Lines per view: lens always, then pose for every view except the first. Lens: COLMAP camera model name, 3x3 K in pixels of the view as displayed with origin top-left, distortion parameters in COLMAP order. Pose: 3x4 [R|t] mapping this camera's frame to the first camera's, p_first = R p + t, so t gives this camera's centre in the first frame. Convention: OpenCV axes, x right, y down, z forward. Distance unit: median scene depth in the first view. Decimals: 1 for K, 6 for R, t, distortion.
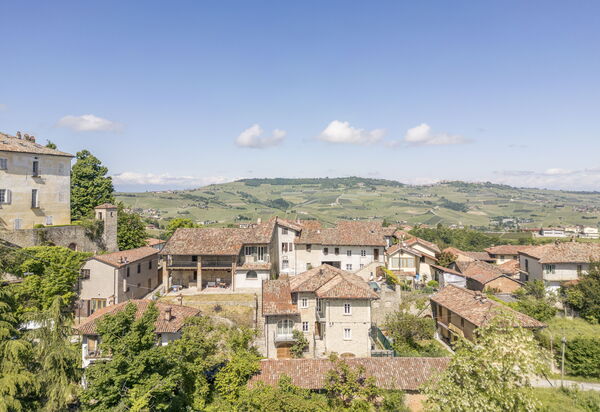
lens RADIAL K [[432.9, 0, 302.6], [0, 432.9, 177.6], [0, 0, 1]] dist [0.066388, -0.055164]
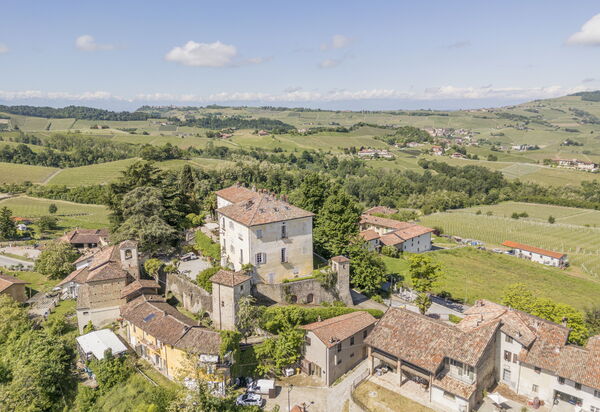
lens RADIAL K [[432.9, 0, 298.6], [0, 432.9, 200.8], [0, 0, 1]] dist [0.066388, -0.055164]
pose [[0.766653, 0.129963, -0.628771, 0.148991], [0.030550, 0.970807, 0.237909, -0.356606], [0.641334, -0.201602, 0.740302, 0.152971]]
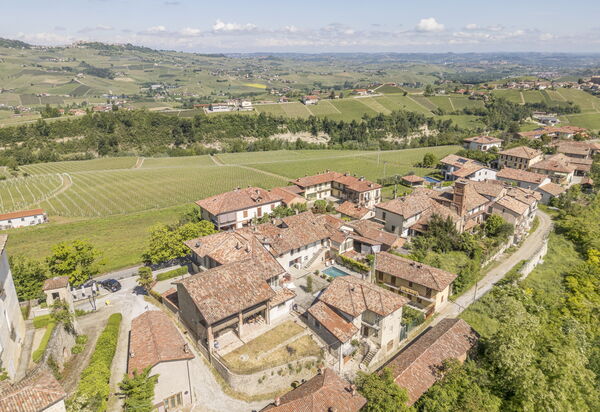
lens RADIAL K [[432.9, 0, 296.0], [0, 432.9, 206.3], [0, 0, 1]] dist [0.066388, -0.055164]
pose [[0.726871, -0.230736, 0.646854, -0.634871], [-0.020192, 0.934285, 0.355954, -0.342769], [-0.686477, -0.271794, 0.674446, 0.261263]]
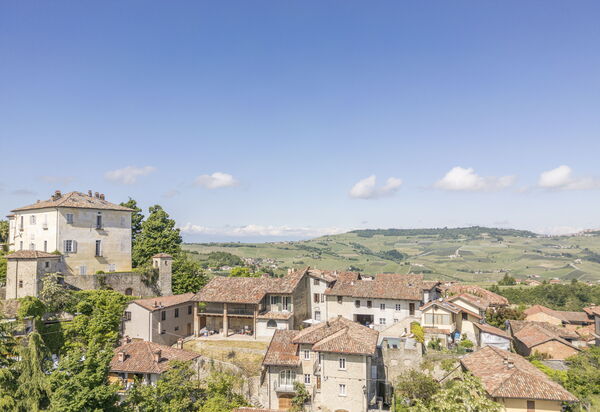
lens RADIAL K [[432.9, 0, 302.9], [0, 432.9, 230.0], [0, 0, 1]] dist [0.066388, -0.055164]
pose [[0.965199, -0.008792, -0.261370, 0.188297], [0.009641, 0.999952, 0.001966, 0.002925], [0.261340, -0.004418, 0.965237, 0.036247]]
